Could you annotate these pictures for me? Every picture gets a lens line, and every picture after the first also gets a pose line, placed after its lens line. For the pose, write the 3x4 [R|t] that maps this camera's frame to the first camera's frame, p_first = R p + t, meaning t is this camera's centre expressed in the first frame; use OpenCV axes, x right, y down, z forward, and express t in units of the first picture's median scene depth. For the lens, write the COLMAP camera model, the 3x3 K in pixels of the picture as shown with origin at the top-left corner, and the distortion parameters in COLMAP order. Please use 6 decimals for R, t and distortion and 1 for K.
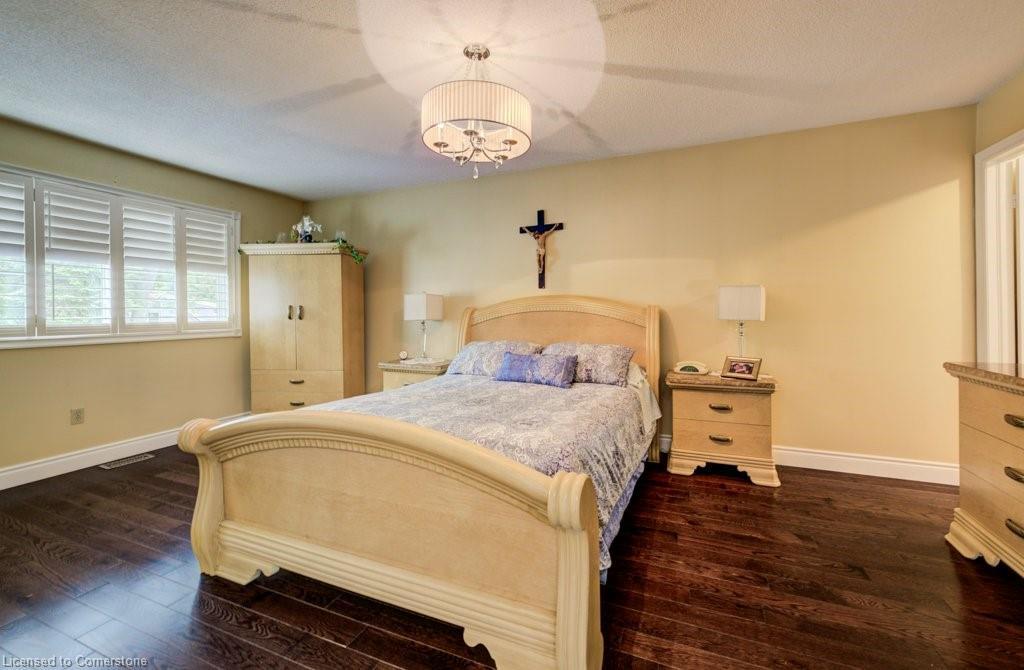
lens RADIAL K [[413.6, 0, 513.3], [0, 413.6, 306.5], [0, 0, 1]] dist [0.000442, 0.000279]
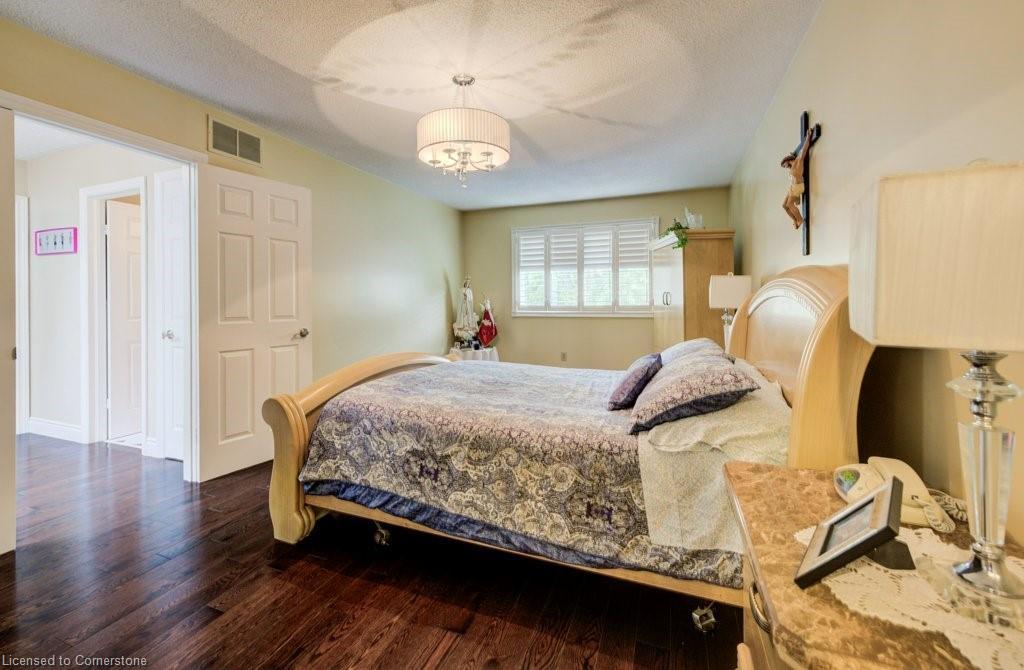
lens RADIAL K [[404.9, 0, 514.9], [0, 404.9, 300.9], [0, 0, 1]] dist [-0.001241, -0.000148]
pose [[0.056212, 0.008566, -0.998382, 0.673054], [0.011290, 0.999894, 0.009215, 0.004291], [0.998355, -0.011790, 0.056109, 0.679216]]
